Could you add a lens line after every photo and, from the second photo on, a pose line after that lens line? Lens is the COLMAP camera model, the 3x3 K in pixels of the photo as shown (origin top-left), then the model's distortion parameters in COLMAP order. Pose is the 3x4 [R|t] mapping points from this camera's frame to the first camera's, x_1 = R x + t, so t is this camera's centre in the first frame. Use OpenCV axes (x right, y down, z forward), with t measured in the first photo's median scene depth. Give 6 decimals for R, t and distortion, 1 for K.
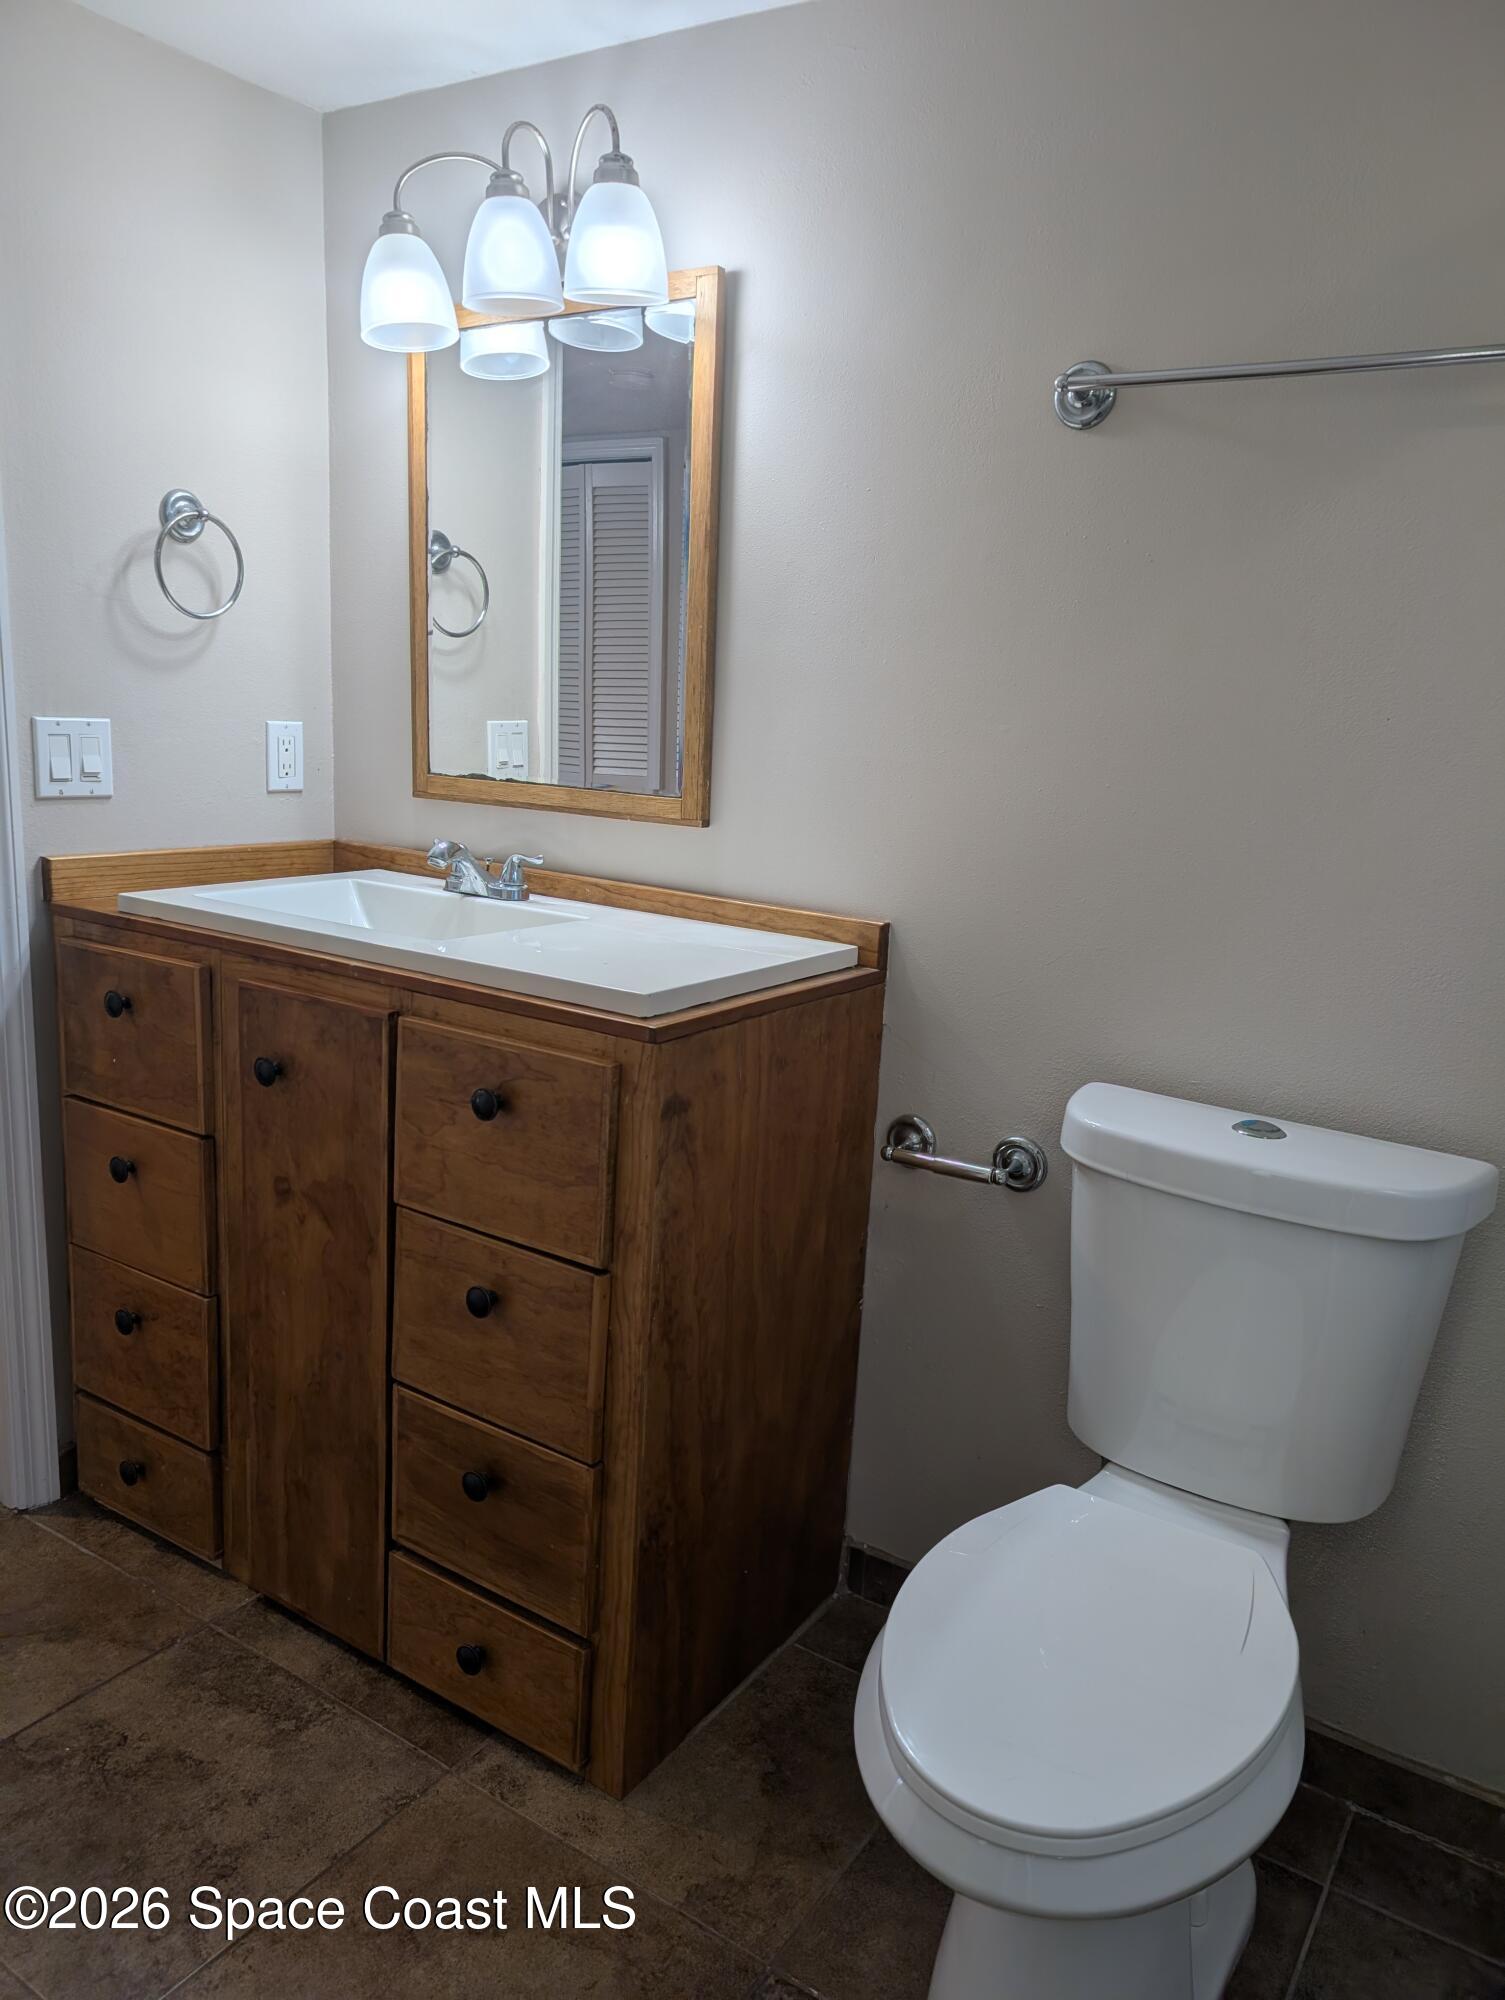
lens RADIAL K [[1426.6, 0, 752.5], [0, 1426.6, 1000.0], [0, 0, 1]] dist [0.025729, -0.026875]
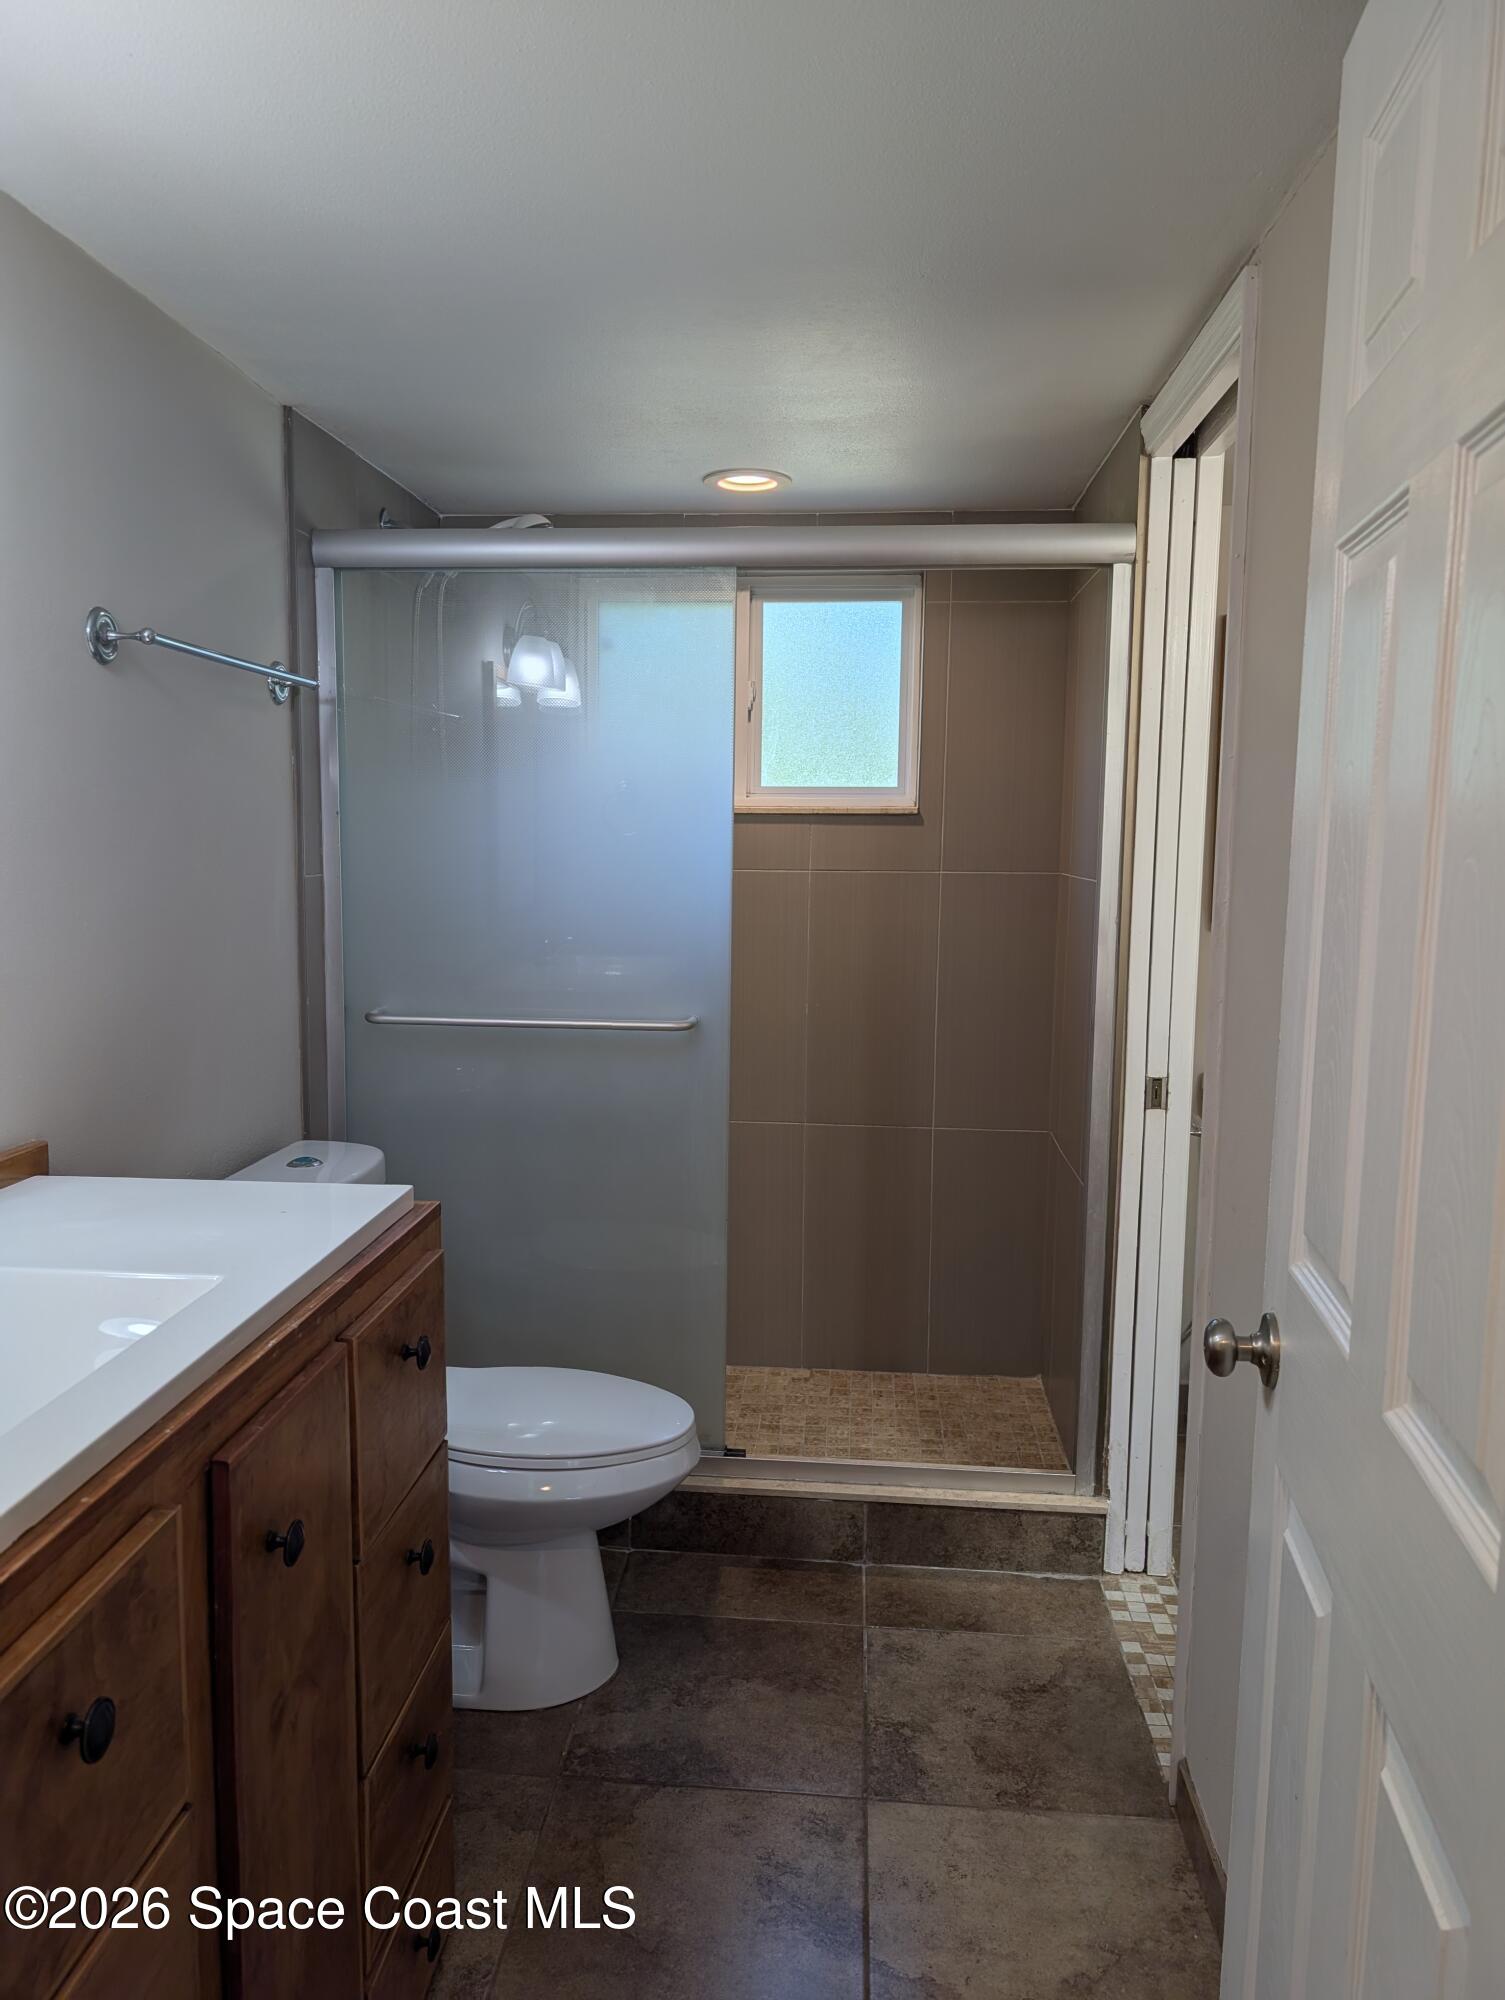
lens RADIAL K [[1426.6, 0, 752.5], [0, 1426.6, 1000.0], [0, 0, 1]] dist [0.025729, -0.026875]
pose [[-0.476054, -0.155384, 0.865580, -1.311702], [0.150165, 0.955448, 0.254105, -0.470995], [-0.866501, 0.250947, -0.431511, 1.573412]]
